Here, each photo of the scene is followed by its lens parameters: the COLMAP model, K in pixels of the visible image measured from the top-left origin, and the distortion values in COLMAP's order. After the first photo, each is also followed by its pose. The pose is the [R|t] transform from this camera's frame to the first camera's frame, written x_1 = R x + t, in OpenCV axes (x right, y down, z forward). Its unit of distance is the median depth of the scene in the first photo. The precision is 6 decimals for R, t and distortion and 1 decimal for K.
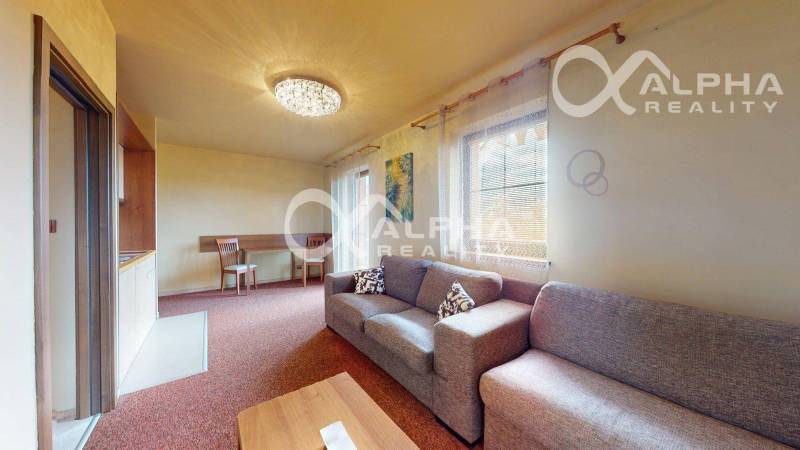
lens RADIAL K [[251.7, 0, 400.0], [0, 251.7, 225.0], [0, 0, 1]] dist [-0.000435, 0.000015]
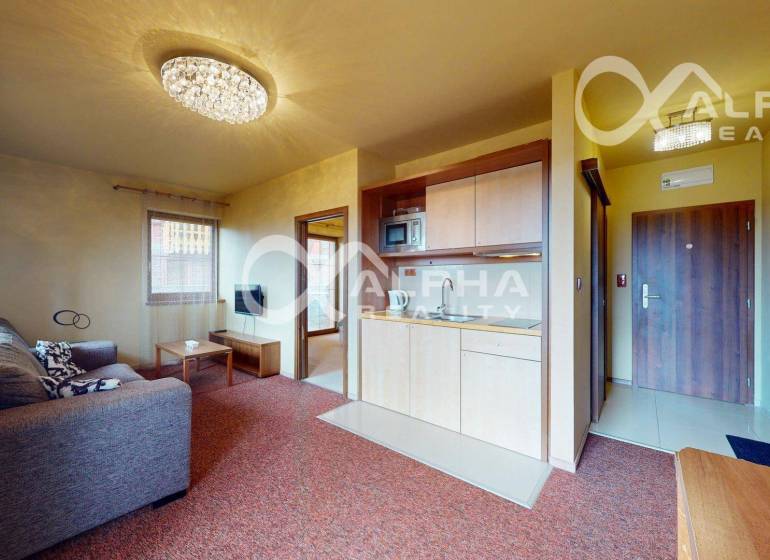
lens RADIAL K [[313.9, 0, 385.0], [0, 313.9, 280.0], [0, 0, 1]] dist [0.000951, -0.000112]
pose [[-0.974768, -0.008363, -0.223065, -0.695686], [-0.011979, 0.999818, 0.014859, -0.024069], [0.222900, 0.017156, -0.974690, 2.190288]]
